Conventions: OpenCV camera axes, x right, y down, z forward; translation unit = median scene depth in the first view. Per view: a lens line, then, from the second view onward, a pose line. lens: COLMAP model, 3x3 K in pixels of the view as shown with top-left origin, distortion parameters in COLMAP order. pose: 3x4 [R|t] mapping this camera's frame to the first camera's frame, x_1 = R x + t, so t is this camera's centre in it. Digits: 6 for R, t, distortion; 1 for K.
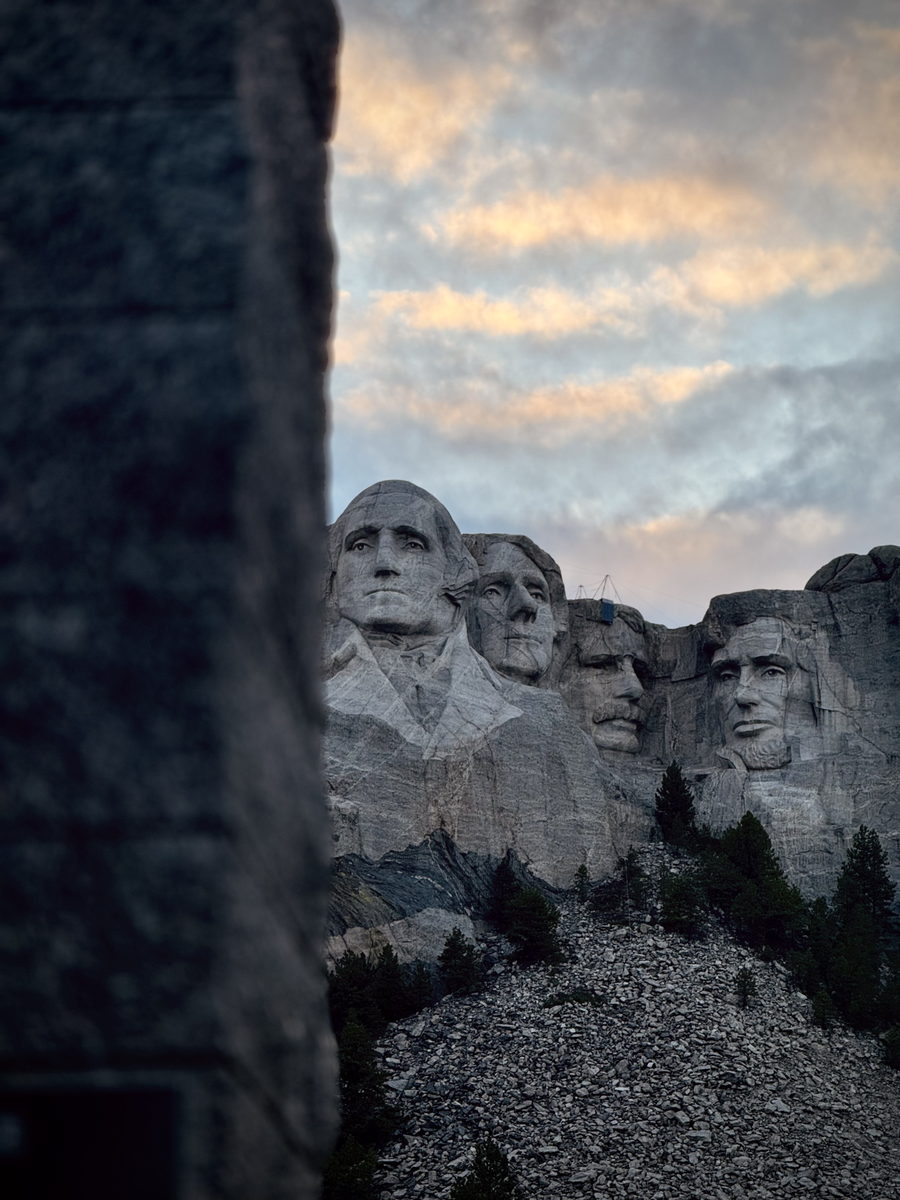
lens RADIAL K [[4018.1, 0, 522.5], [0, 4018.1, 580.2], [0, 0, 1]] dist [0.246997, 0.000000]
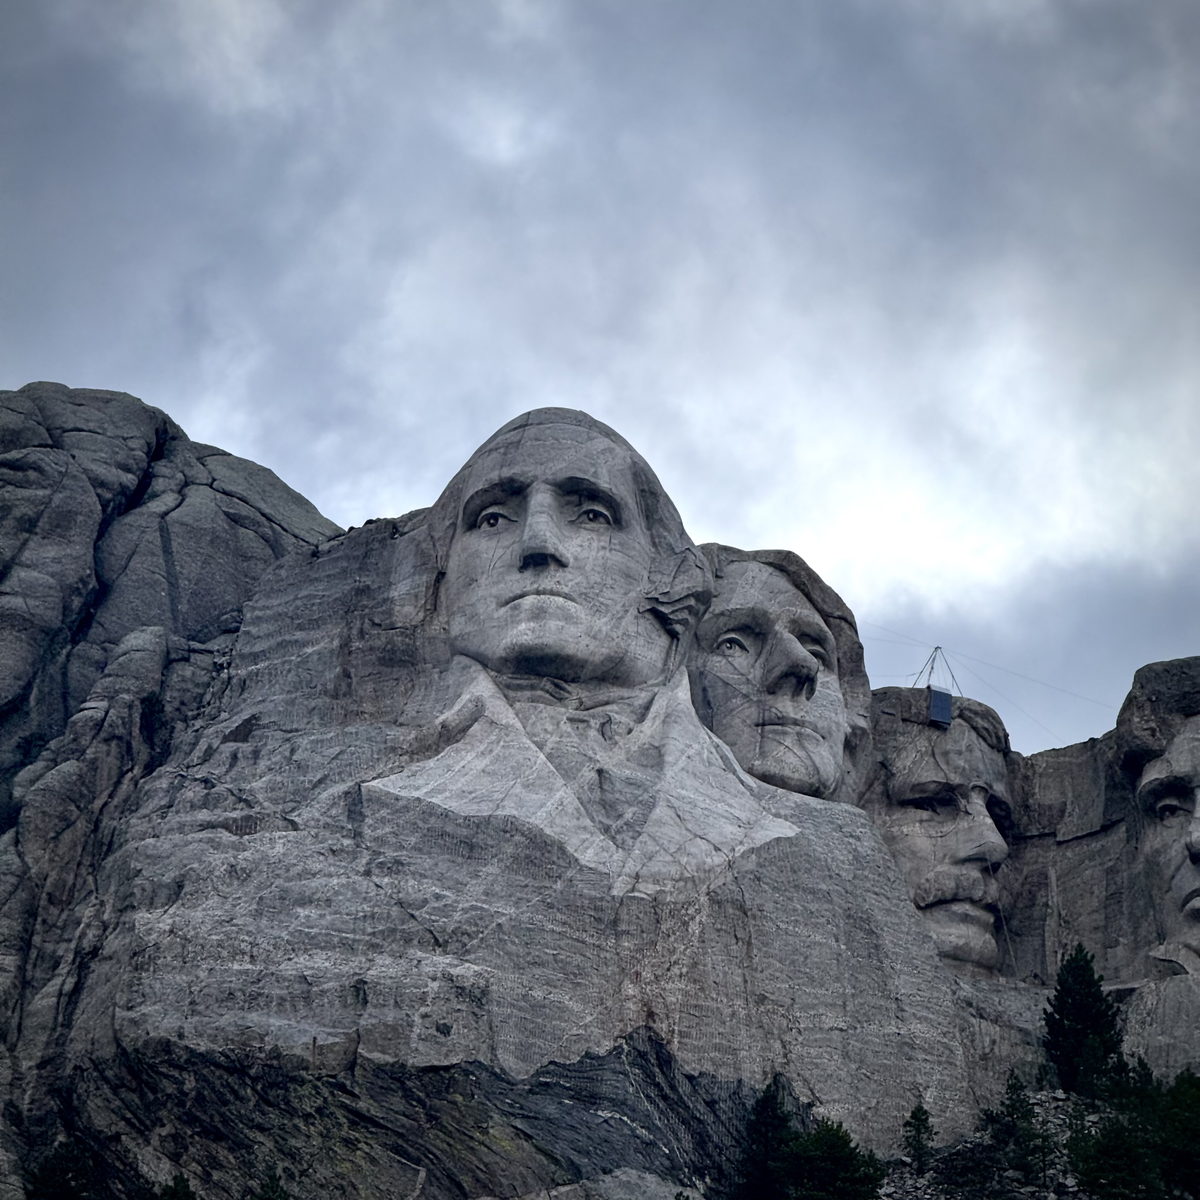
lens RADIAL K [[5362.8, 0, 690.1], [0, 5362.8, 631.3], [0, 0, 1]] dist [0.218471, 0.000000]
pose [[0.999929, 0.005811, 0.010442, -0.021603], [-0.004452, 0.992054, -0.125737, 0.095275], [-0.011090, 0.125681, 0.992009, 0.301307]]
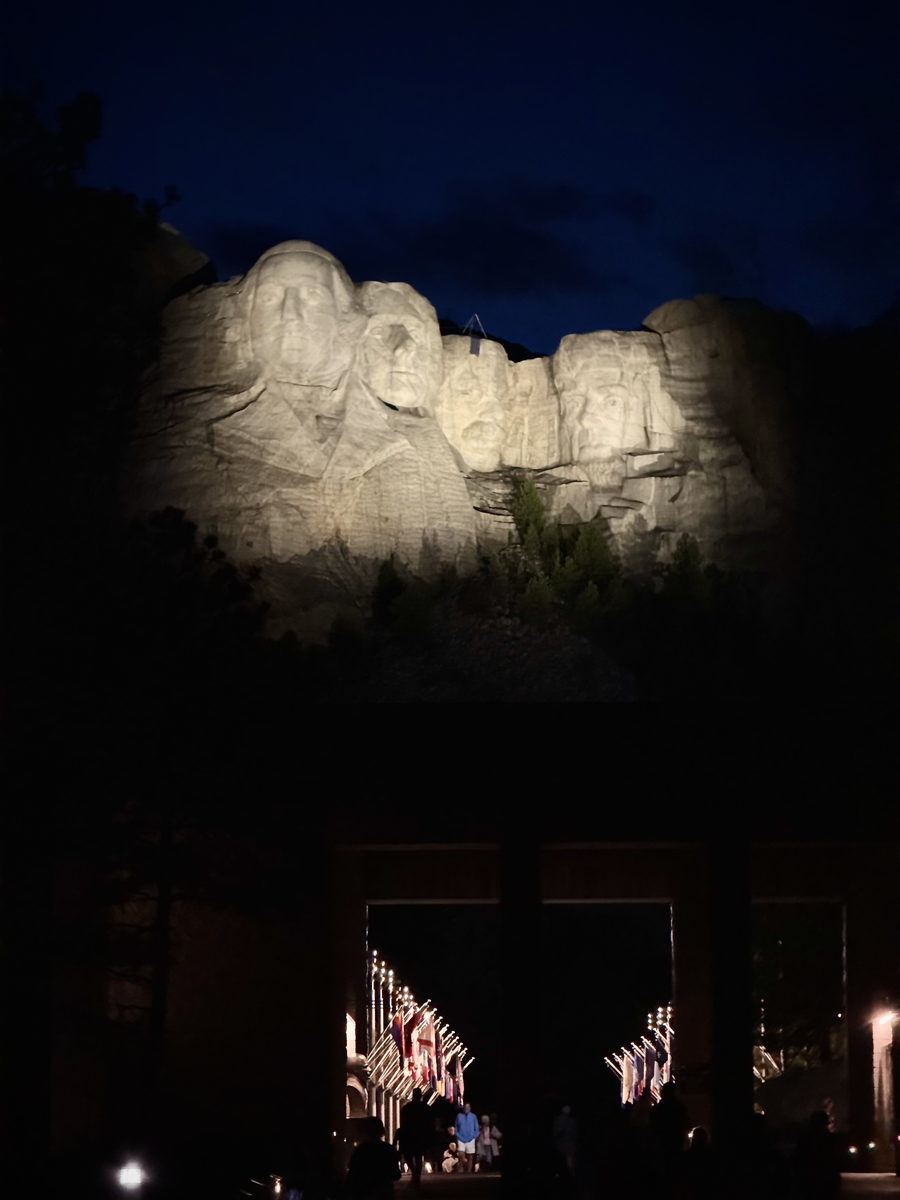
lens RADIAL K [[4018.1, 0, 502.4], [0, 4018.1, 549.5], [0, 0, 1]] dist [0.246997, 0.000000]
pose [[0.999398, 0.008373, 0.033666, -0.010853], [-0.011478, 0.995587, 0.093140, -0.046044], [-0.032738, -0.093470, 0.995084, -0.199286]]
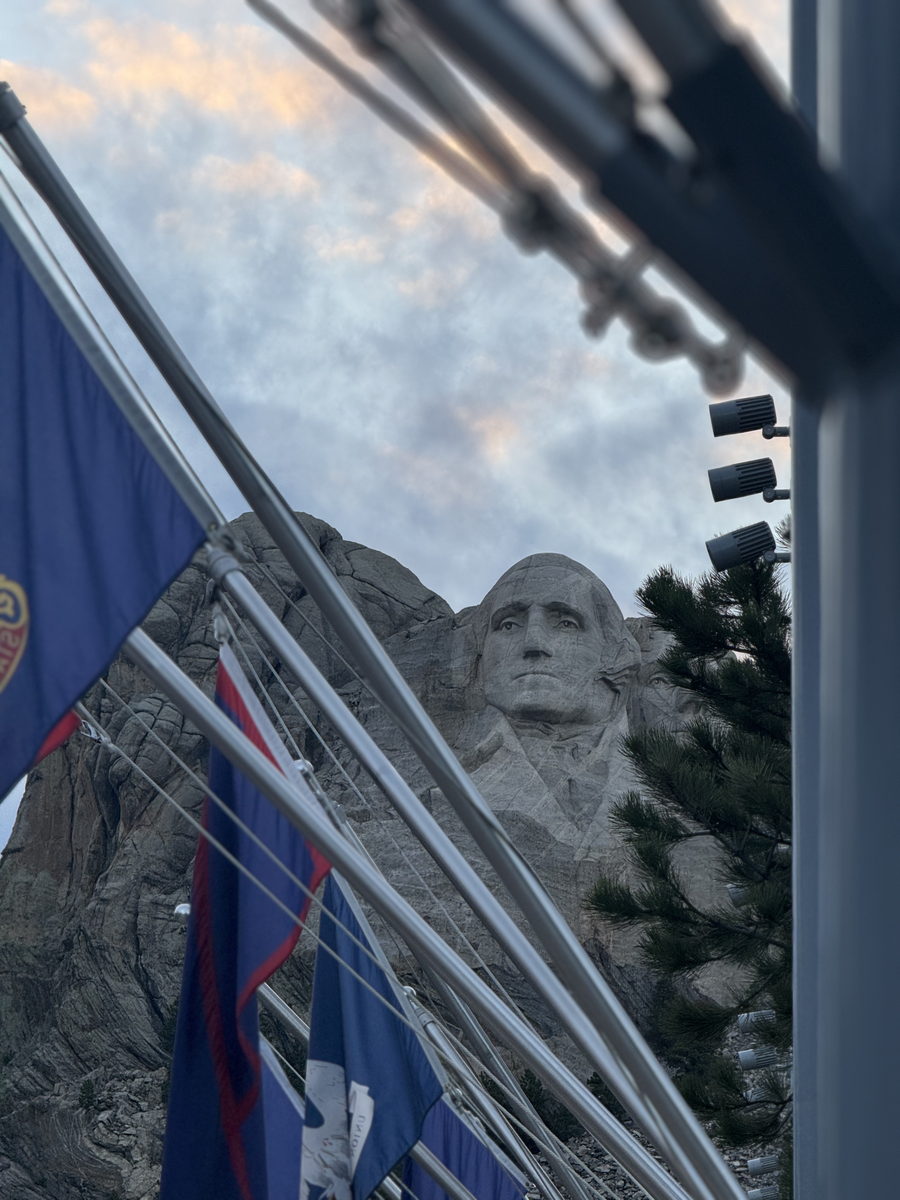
lens RADIAL K [[4018.1, 0, 530.0], [0, 4018.1, 586.8], [0, 0, 1]] dist [0.246997, 0.000000]
pose [[0.998062, -0.001760, -0.062199, 0.020482], [-0.001194, 0.998874, -0.047426, 0.025635], [0.062213, 0.047409, 0.996936, 0.104618]]
